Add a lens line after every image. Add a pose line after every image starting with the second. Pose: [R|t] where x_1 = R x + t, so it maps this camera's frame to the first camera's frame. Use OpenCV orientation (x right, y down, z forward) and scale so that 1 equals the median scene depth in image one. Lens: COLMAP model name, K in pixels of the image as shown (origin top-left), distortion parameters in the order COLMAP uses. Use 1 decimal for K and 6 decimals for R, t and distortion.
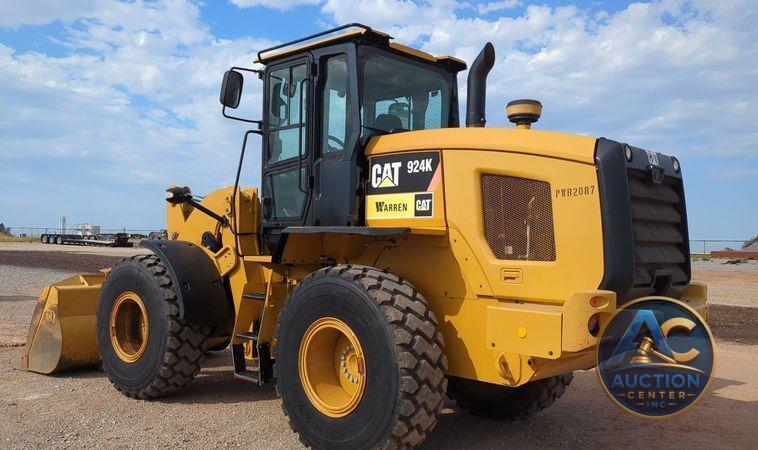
lens RADIAL K [[605.1, 0, 378.7], [0, 605.1, 241.0], [0, 0, 1]] dist [0.006668, -0.001315]
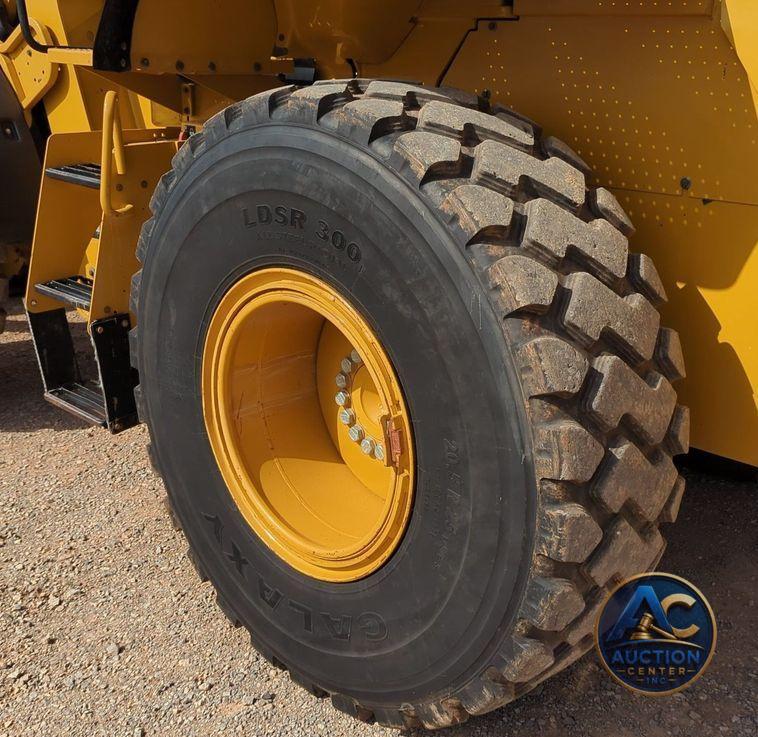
lens RADIAL K [[991.4, 0, 417.3], [0, 991.4, 370.2], [0, 0, 1]] dist [0.145801, -0.356156]
pose [[0.999886, 0.012549, -0.008357, -0.014601], [-0.009300, 0.949619, 0.313267, 0.020893], [0.011867, -0.313154, 0.949628, 0.507052]]
